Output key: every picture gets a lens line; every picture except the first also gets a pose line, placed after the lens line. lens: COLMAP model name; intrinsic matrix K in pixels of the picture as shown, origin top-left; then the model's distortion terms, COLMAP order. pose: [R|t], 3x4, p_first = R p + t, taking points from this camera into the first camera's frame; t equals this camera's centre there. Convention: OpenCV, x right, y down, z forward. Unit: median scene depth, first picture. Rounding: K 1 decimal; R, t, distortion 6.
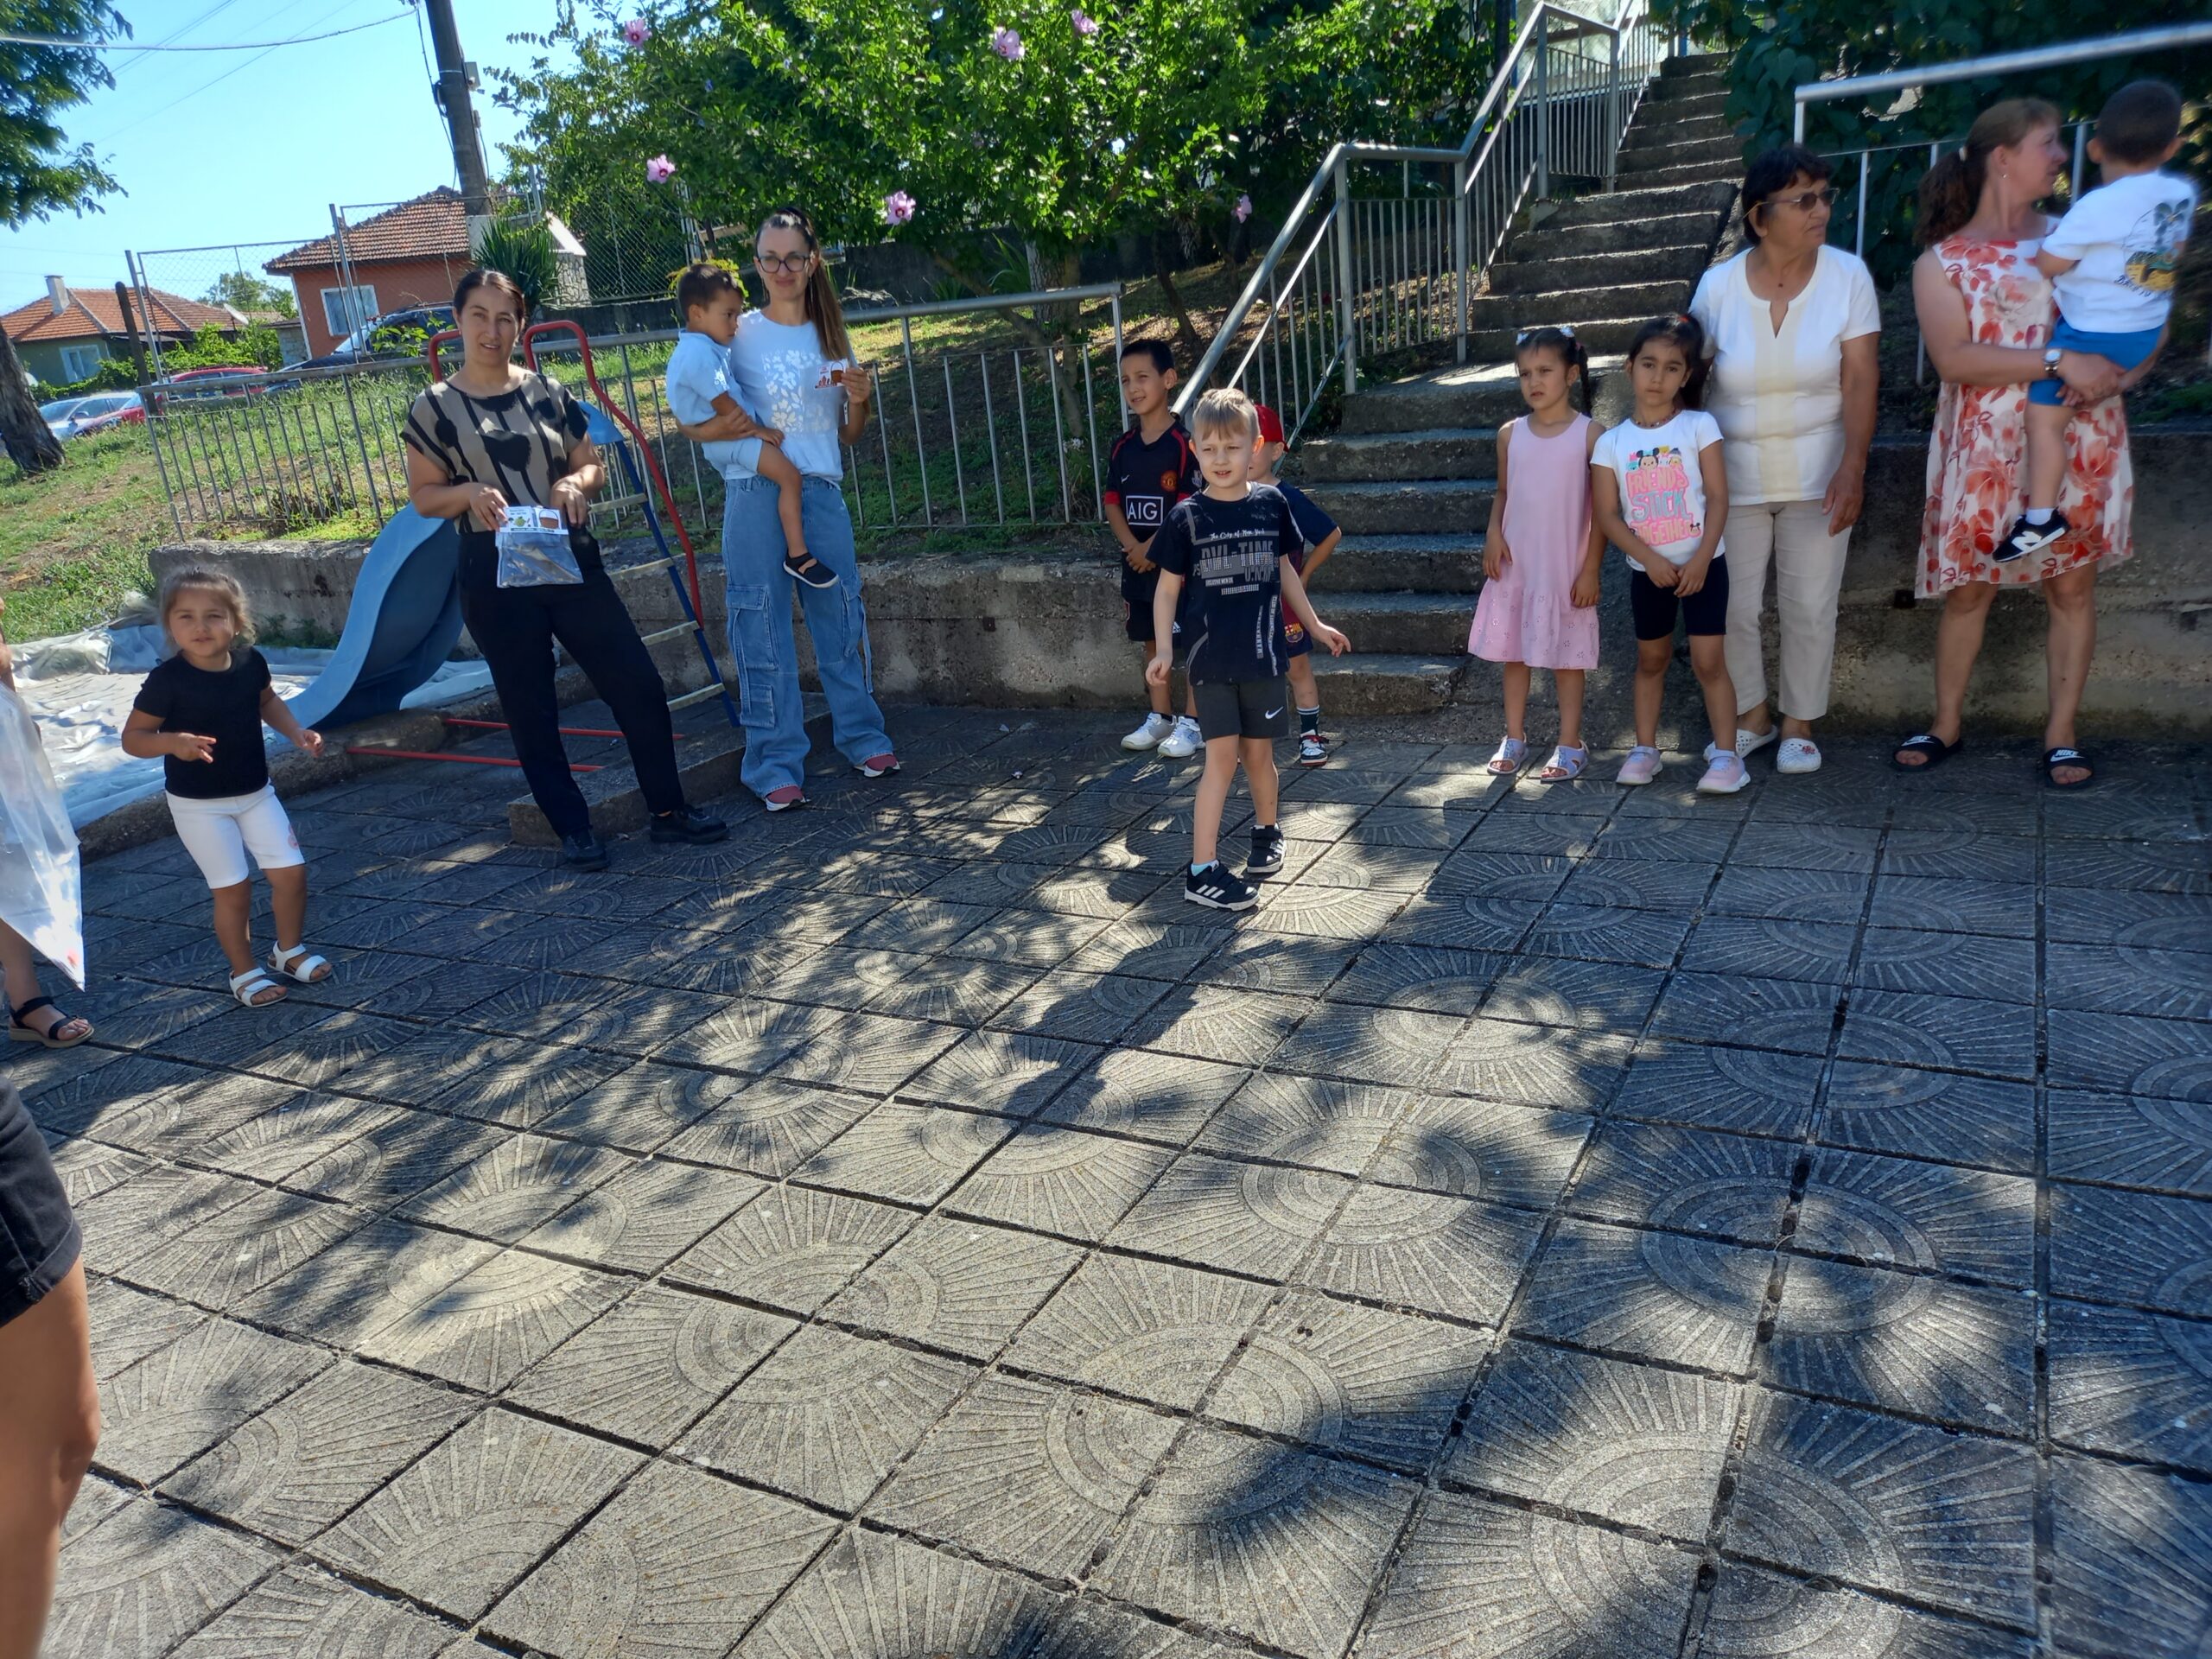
lens RADIAL K [[1638.5, 0, 1109.1], [0, 1638.5, 839.5], [0, 0, 1]] dist [0.055120, -0.068224]
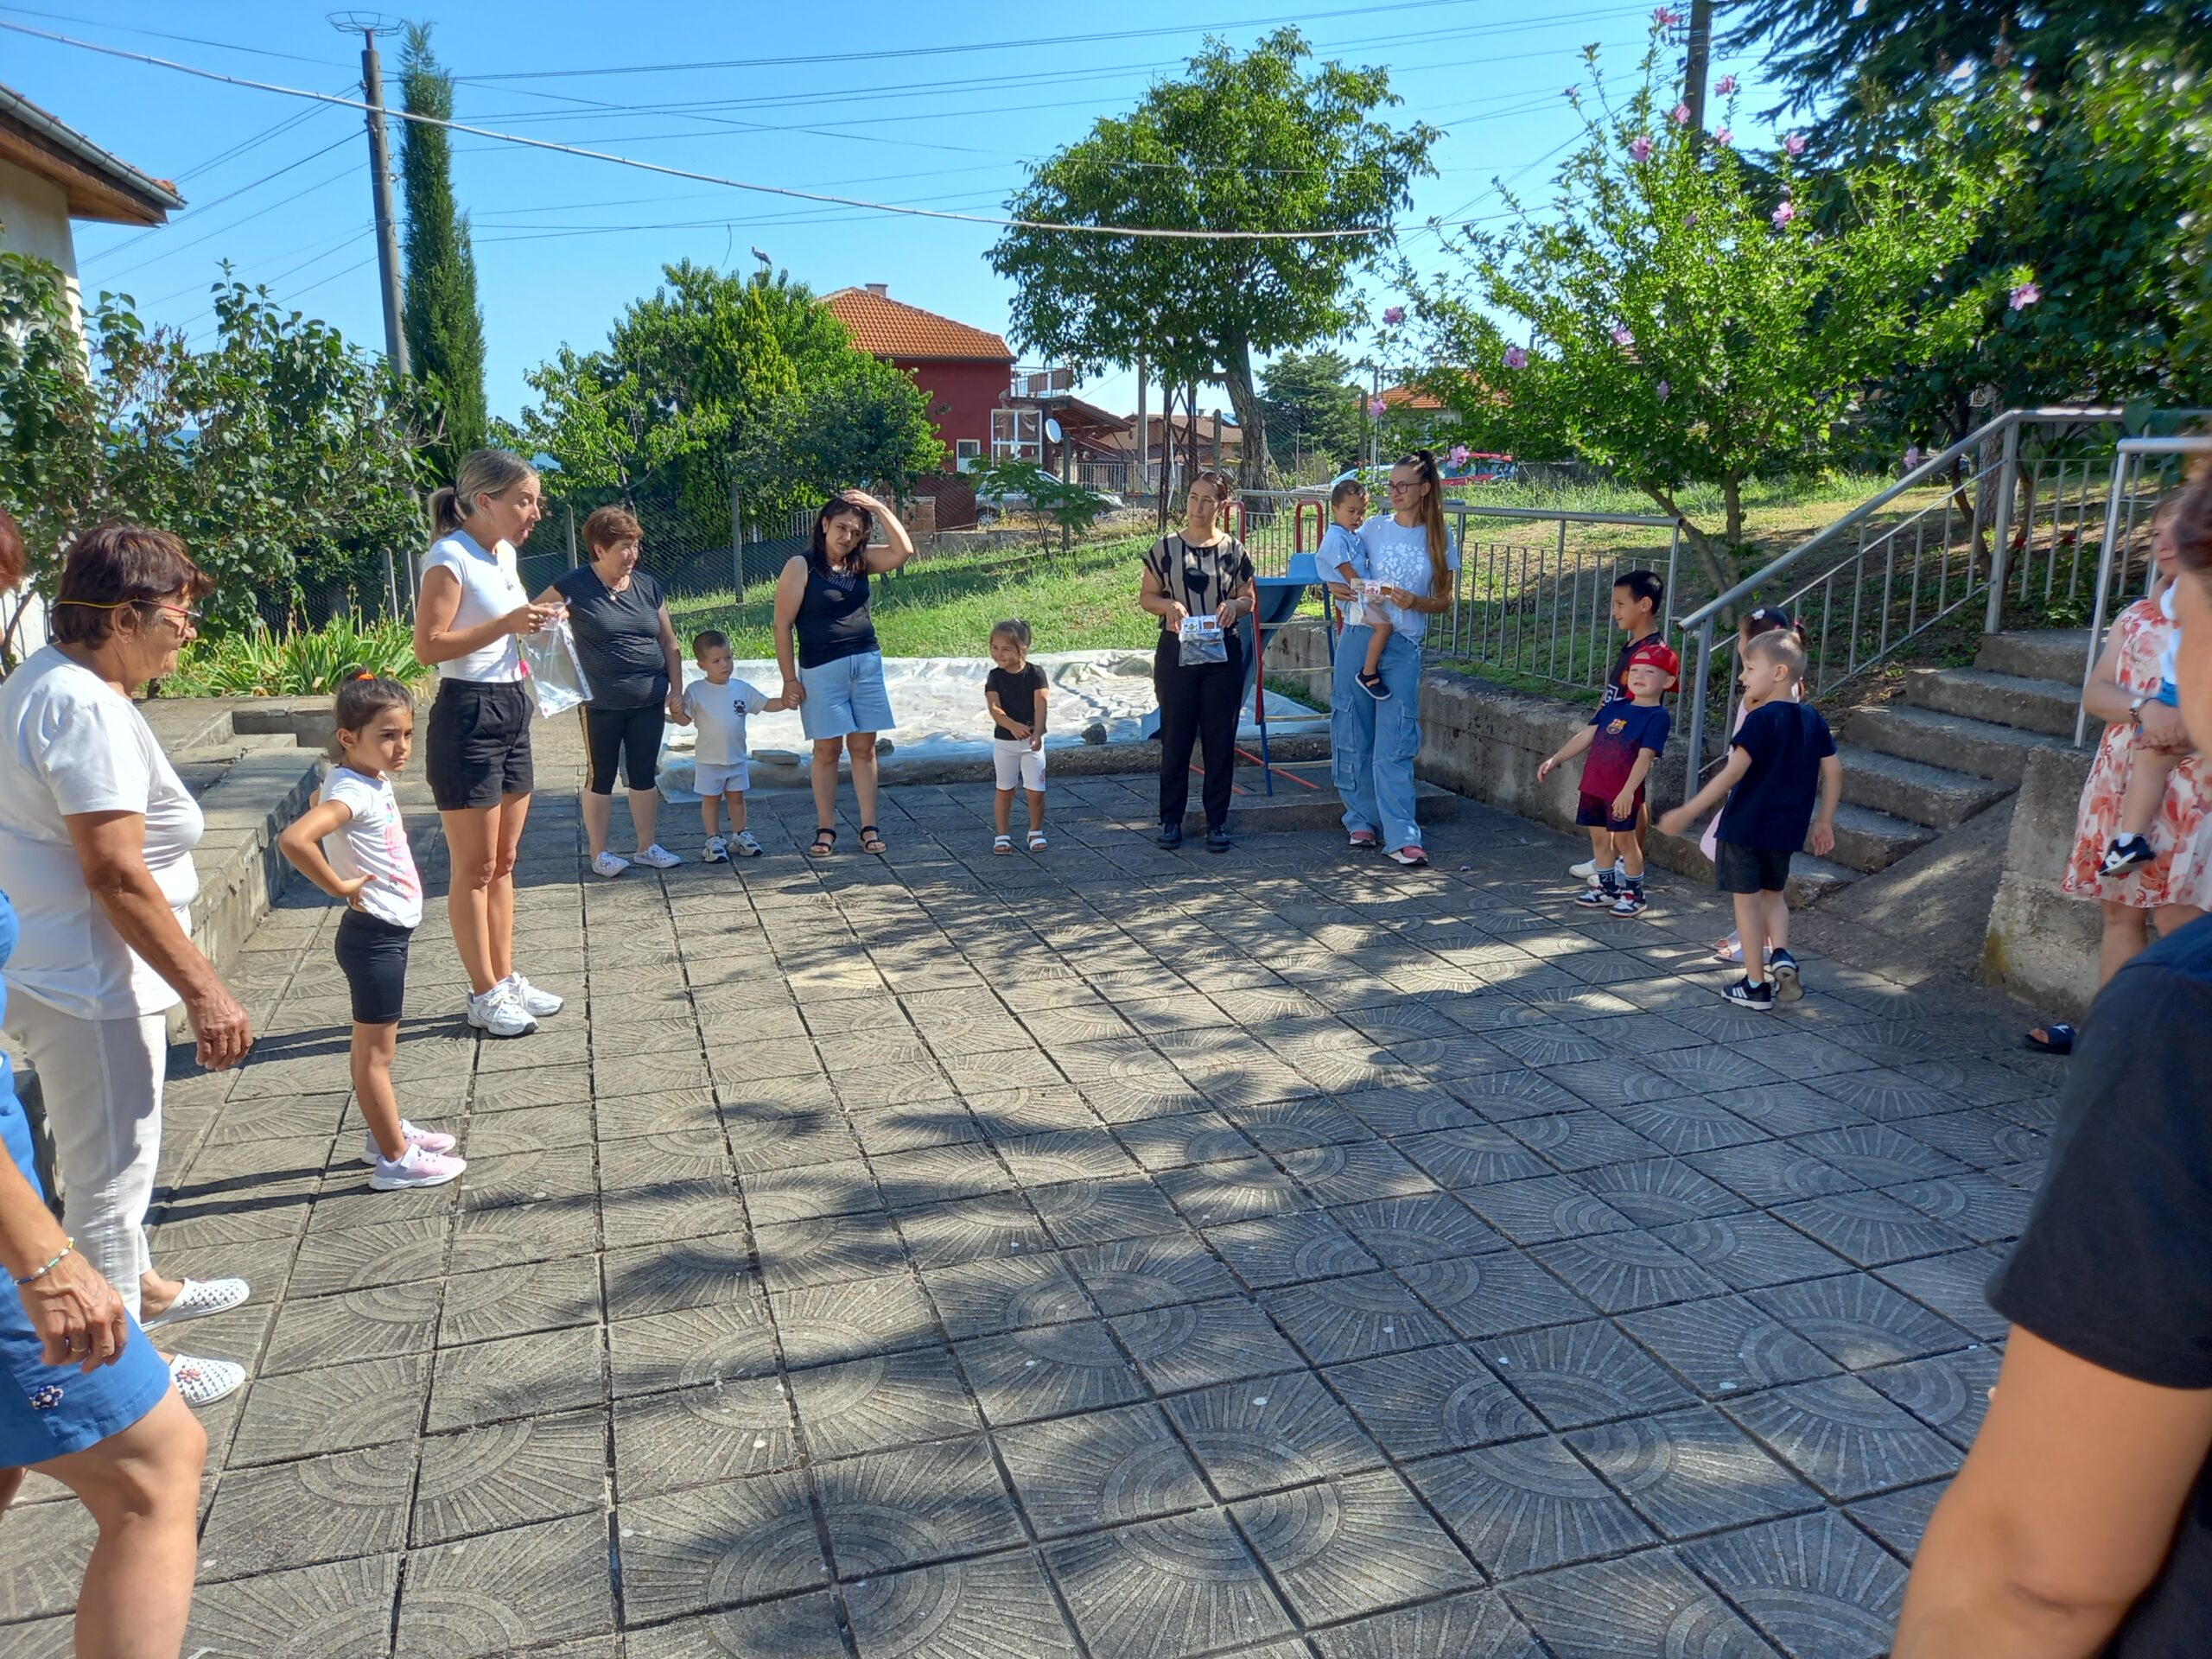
lens RADIAL K [[1629.2, 0, 1130.2], [0, 1629.2, 853.6], [0, 0, 1]] dist [0.041256, -0.063093]
pose [[0.729965, 0.253184, -0.634862, 0.971859], [-0.277616, 0.958618, 0.063095, -0.097542], [0.624564, 0.130191, 0.770045, -0.348829]]
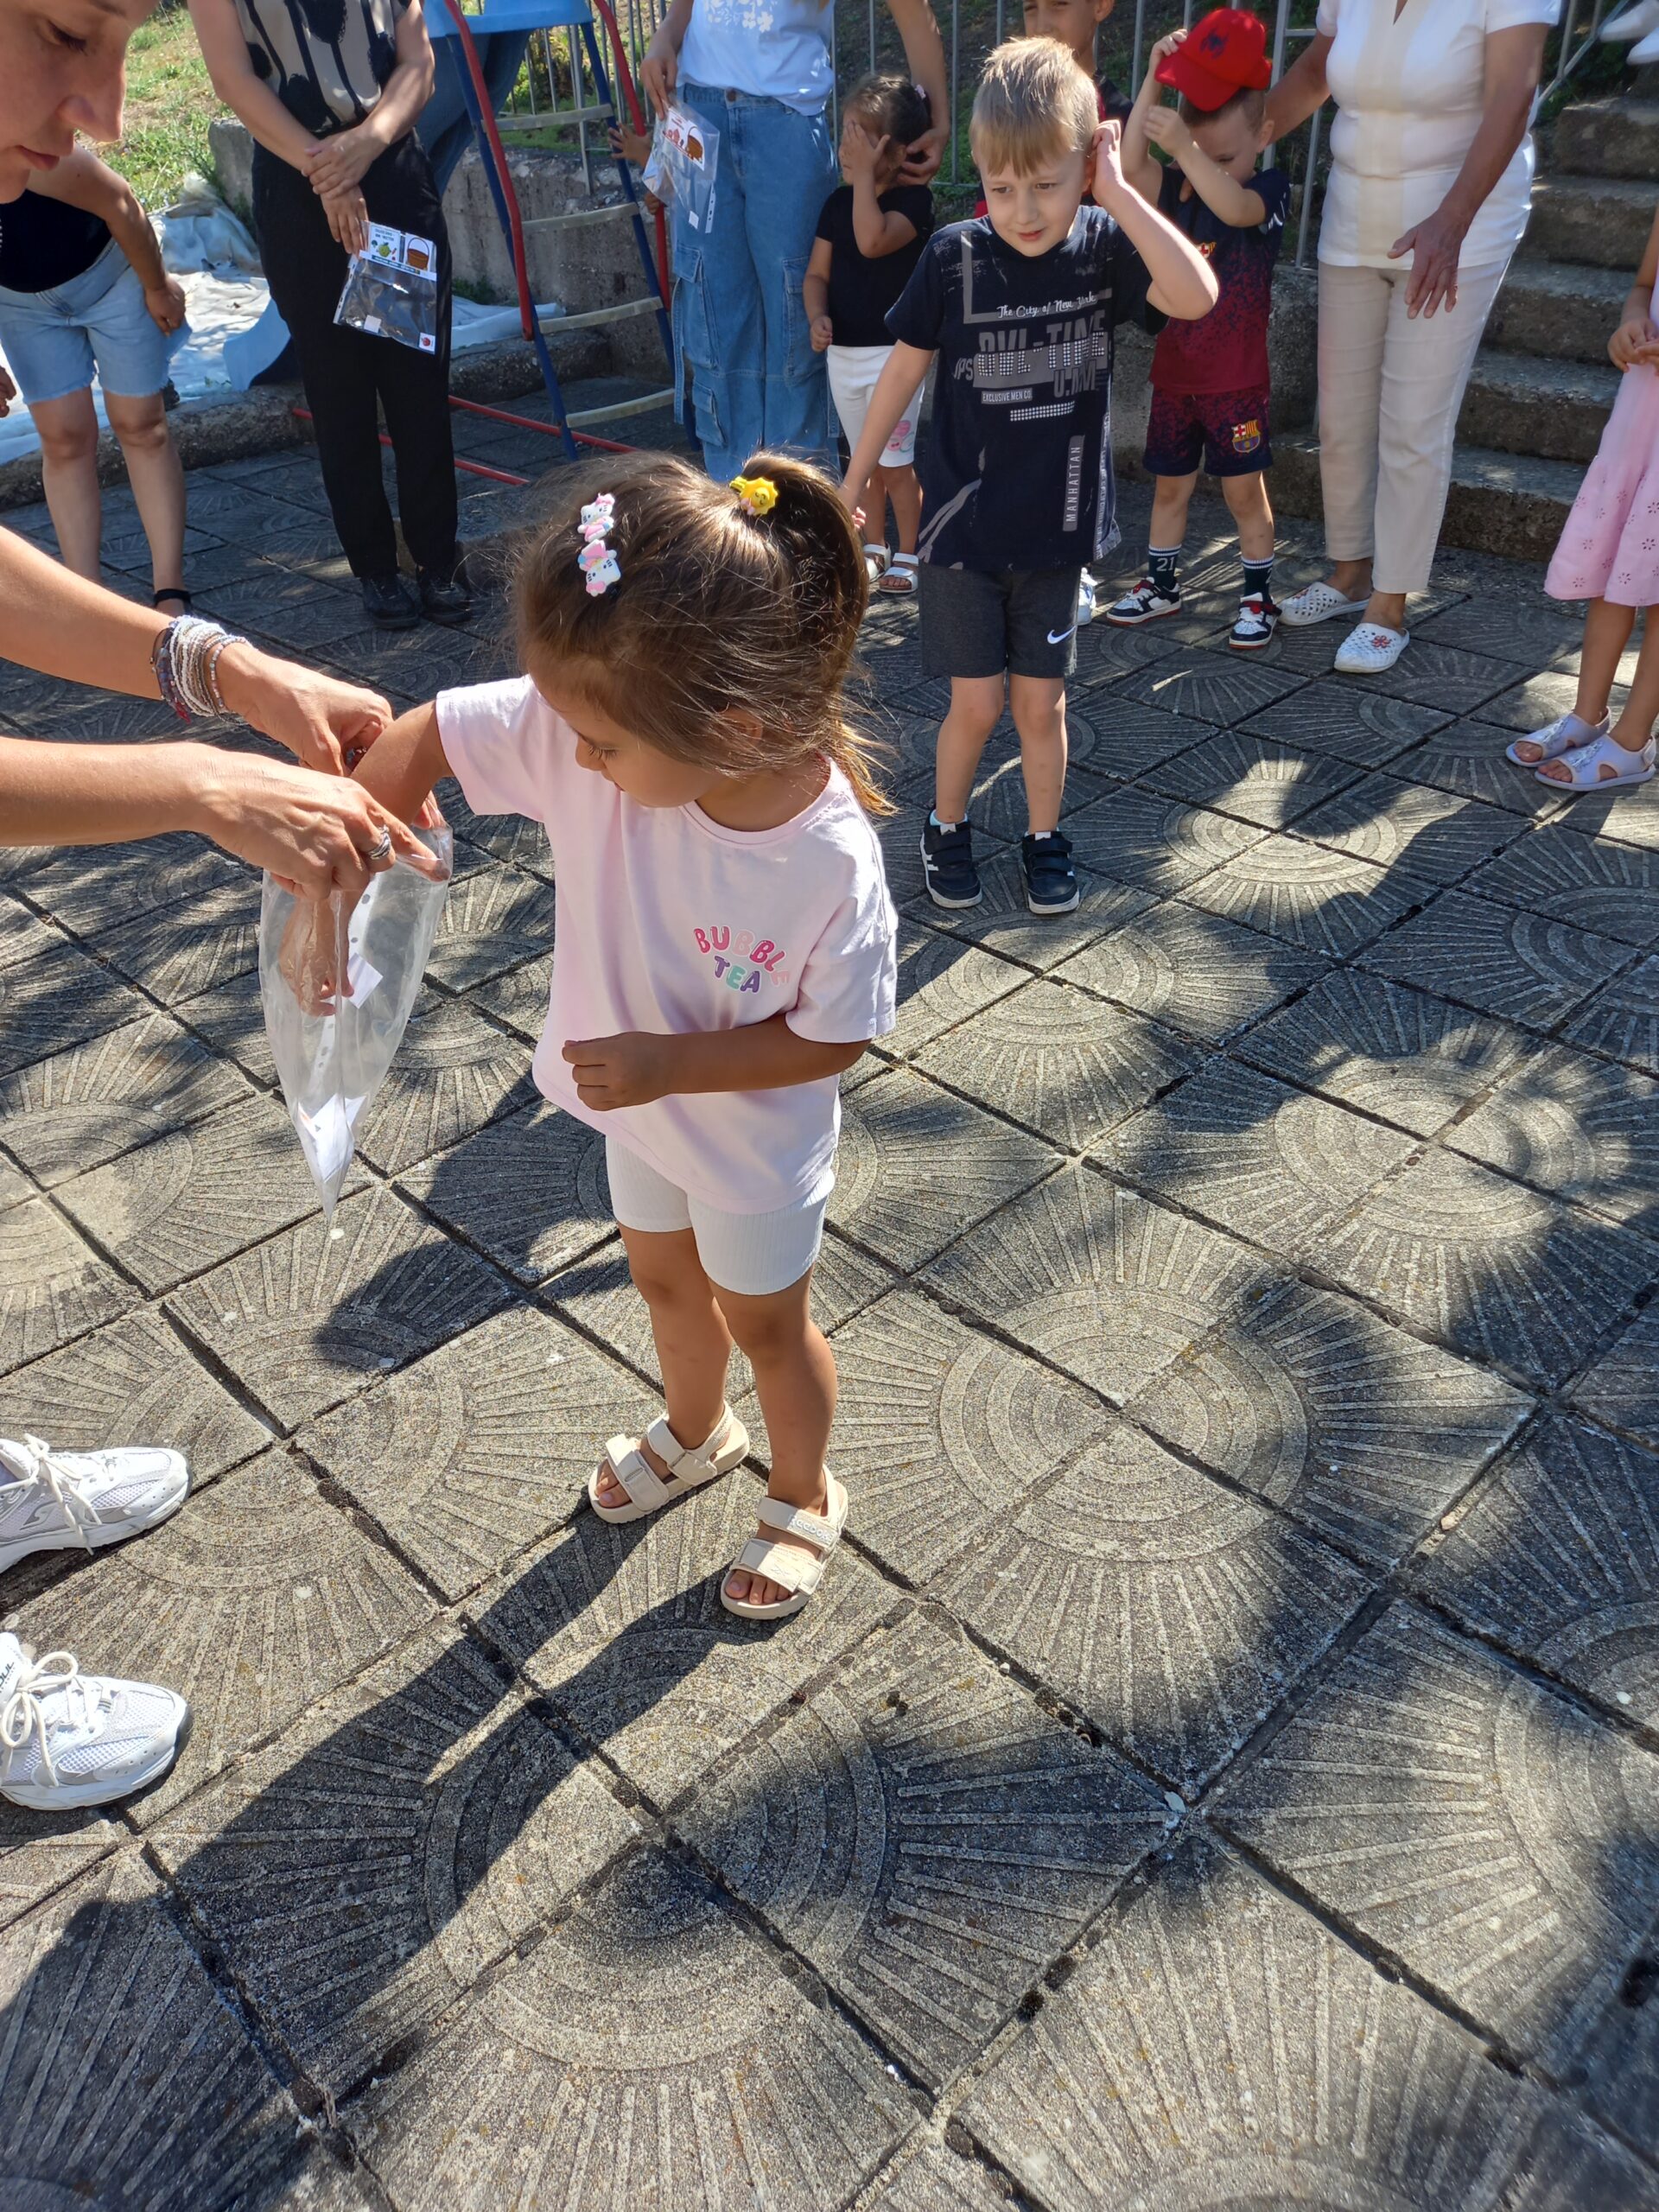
lens RADIAL K [[1638.5, 0, 823.1], [0, 1638.5, 1095.5], [0, 0, 1]] dist [0.055120, -0.068224]
pose [[0.952707, 0.222755, -0.206709, 0.121258], [-0.145272, 0.931296, 0.334043, -0.095513], [0.266917, -0.288216, 0.919612, 0.330267]]
